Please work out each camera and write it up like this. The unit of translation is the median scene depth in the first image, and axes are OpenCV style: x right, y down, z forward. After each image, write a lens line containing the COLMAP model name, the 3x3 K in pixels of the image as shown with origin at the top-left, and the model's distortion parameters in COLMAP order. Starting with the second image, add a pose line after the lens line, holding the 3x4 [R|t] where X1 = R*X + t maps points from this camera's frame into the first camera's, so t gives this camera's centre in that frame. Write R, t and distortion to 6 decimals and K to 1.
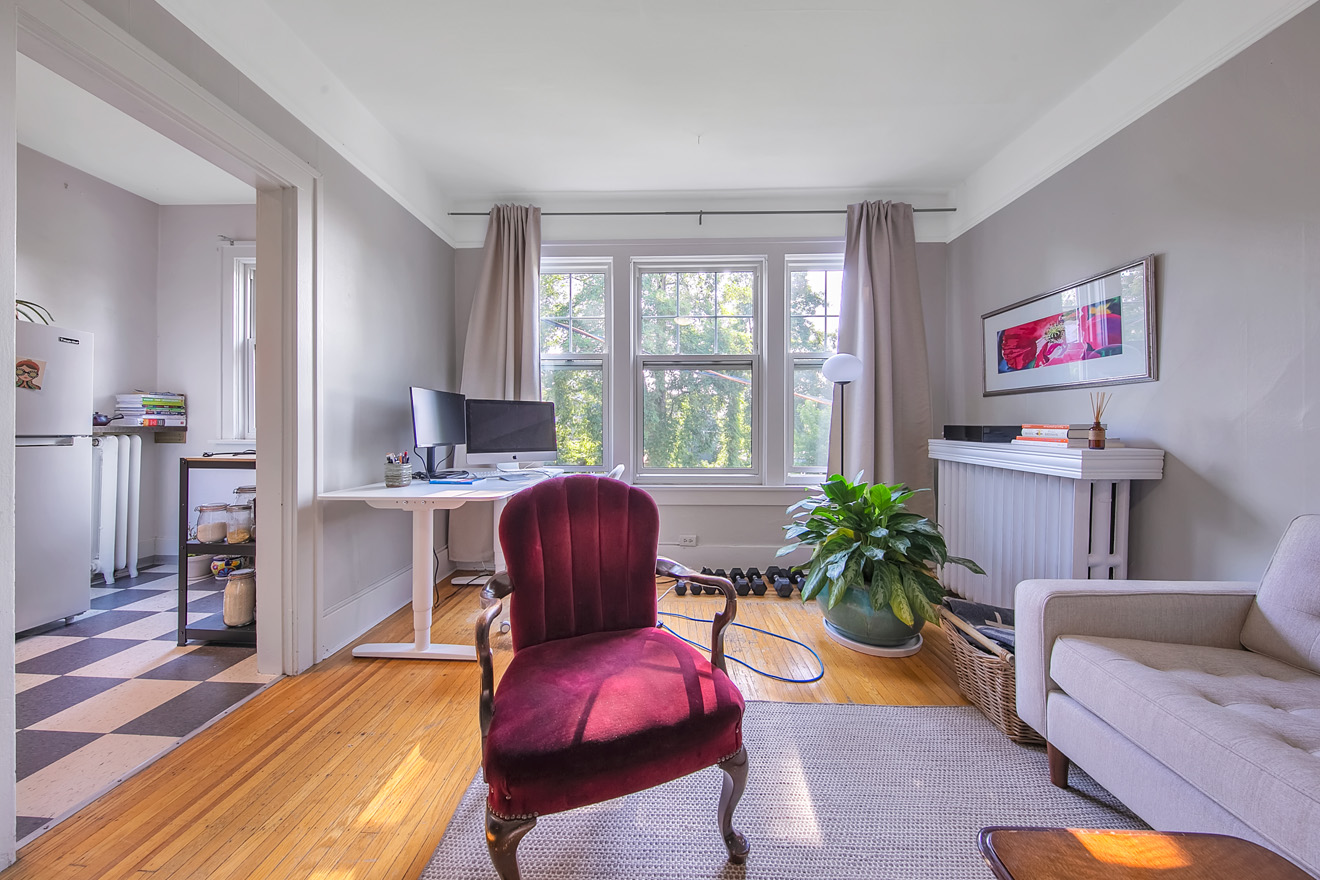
lens RADIAL K [[433.2, 0, 659.7], [0, 433.2, 429.5], [0, 0, 1]] dist [-0.005871, -0.000134]
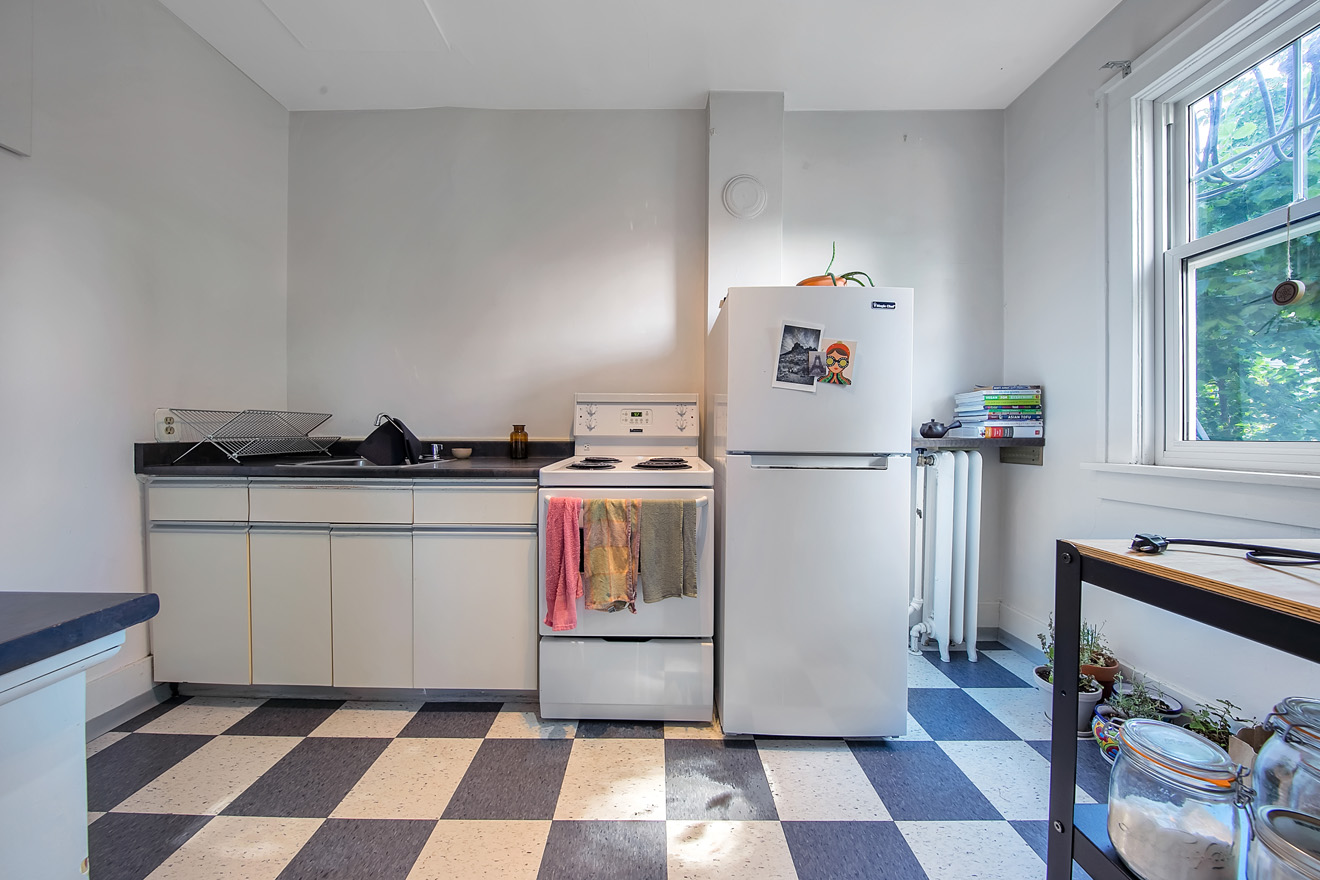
lens RADIAL K [[427.1, 0, 651.3], [0, 427.1, 439.2], [0, 0, 1]] dist [-0.006696, -0.000178]
pose [[0.010884, 0.000377, -0.999941, -0.579058], [-0.000857, 1.000000, 0.000368, -0.006240], [0.999940, 0.000853, 0.010884, 0.501214]]
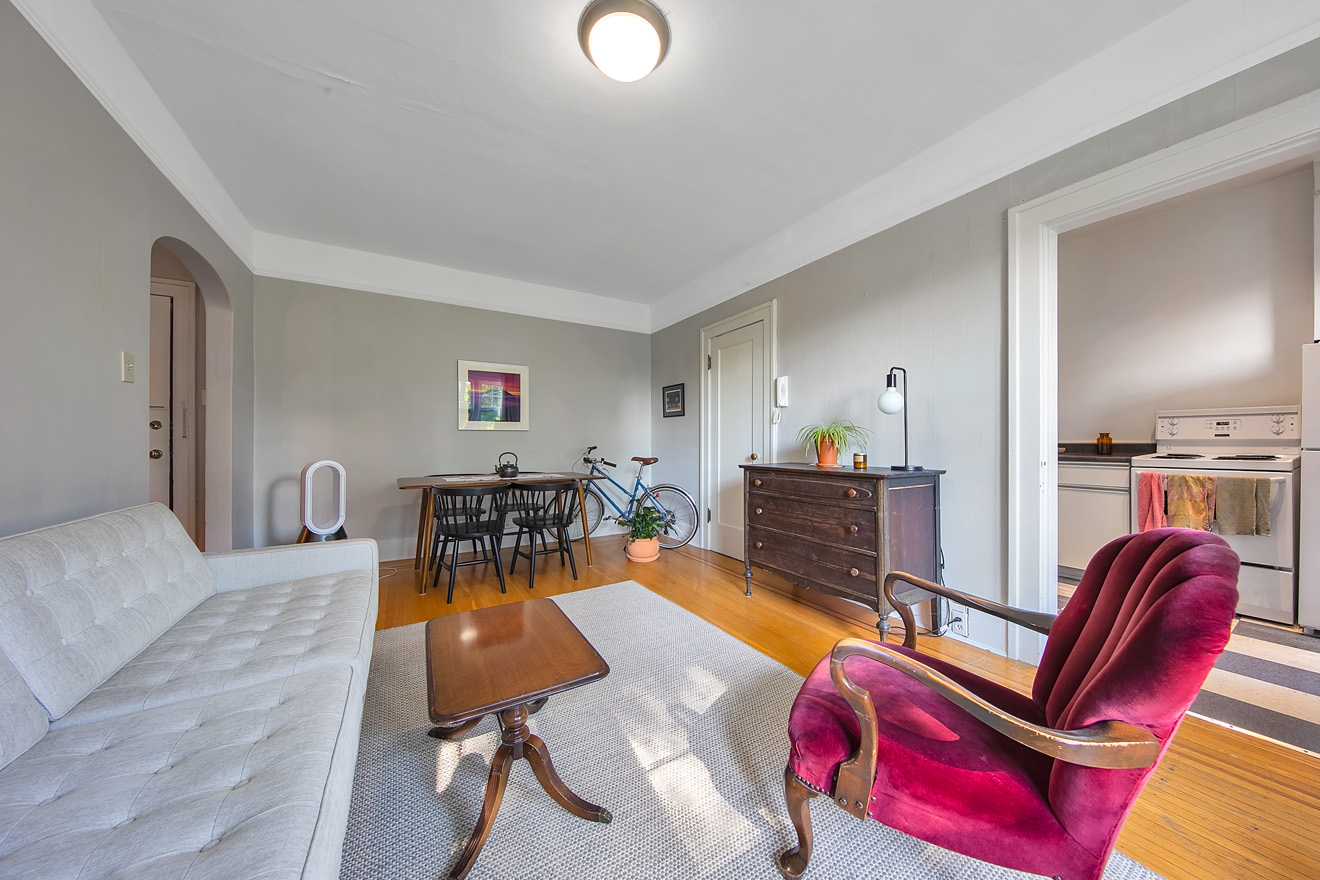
lens RADIAL K [[427.7, 0, 660.0], [0, 427.7, 440.0], [0, 0, 1]] dist [-0.006356, -0.000030]
pose [[-0.848747, -0.002071, -0.528795, 0.370000], [0.003125, 0.999955, -0.008932, -0.004510], [0.528790, -0.009233, -0.848702, 0.630889]]
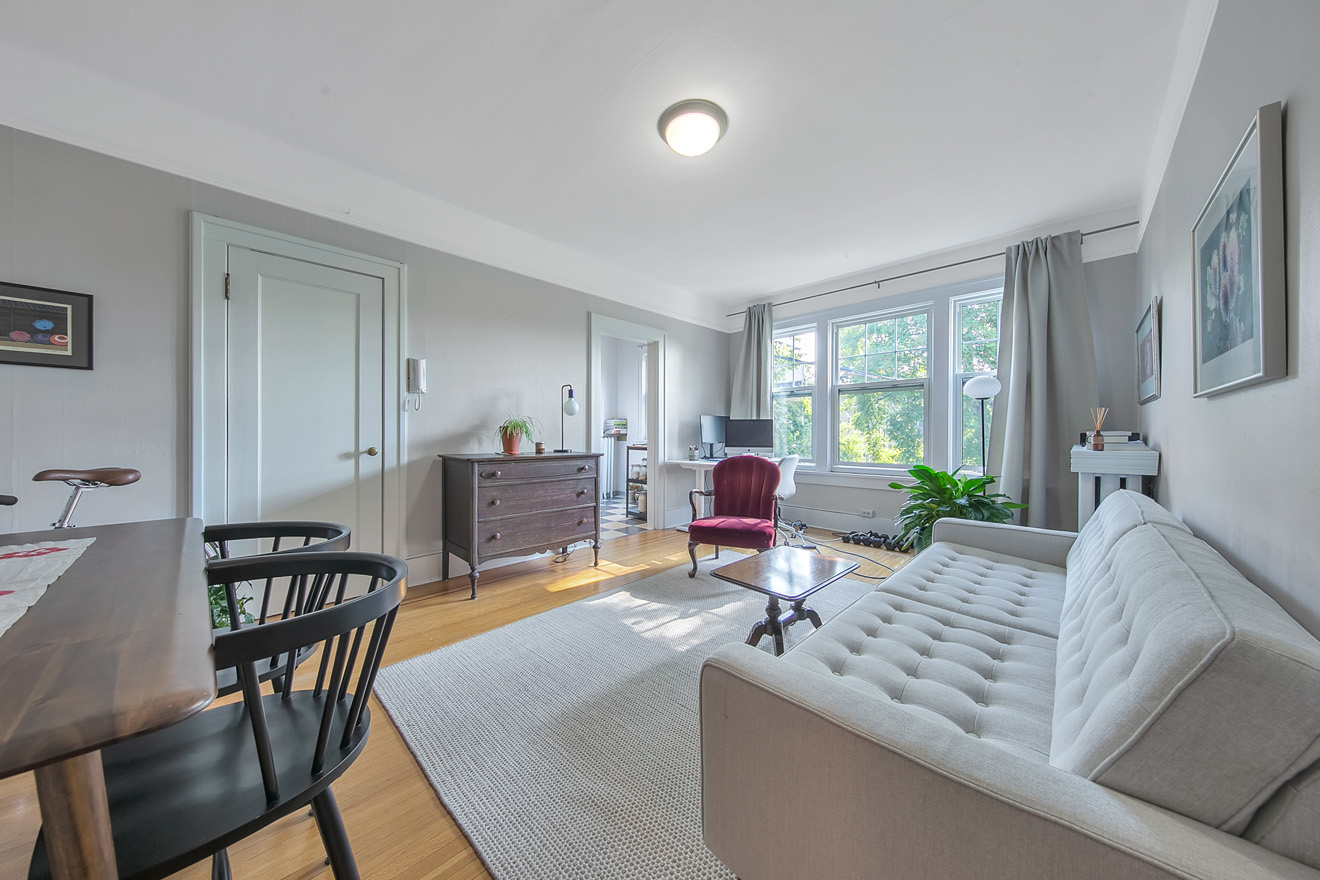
lens RADIAL K [[433.2, 0, 659.7], [0, 433.2, 429.5], [0, 0, 1]] dist [-0.005871, -0.000134]
pose [[0.734591, -0.007673, -0.678466, 0.609263], [0.000574, 0.999943, -0.010687, -0.003978], [0.678509, 0.007461, 0.734554, -0.593931]]
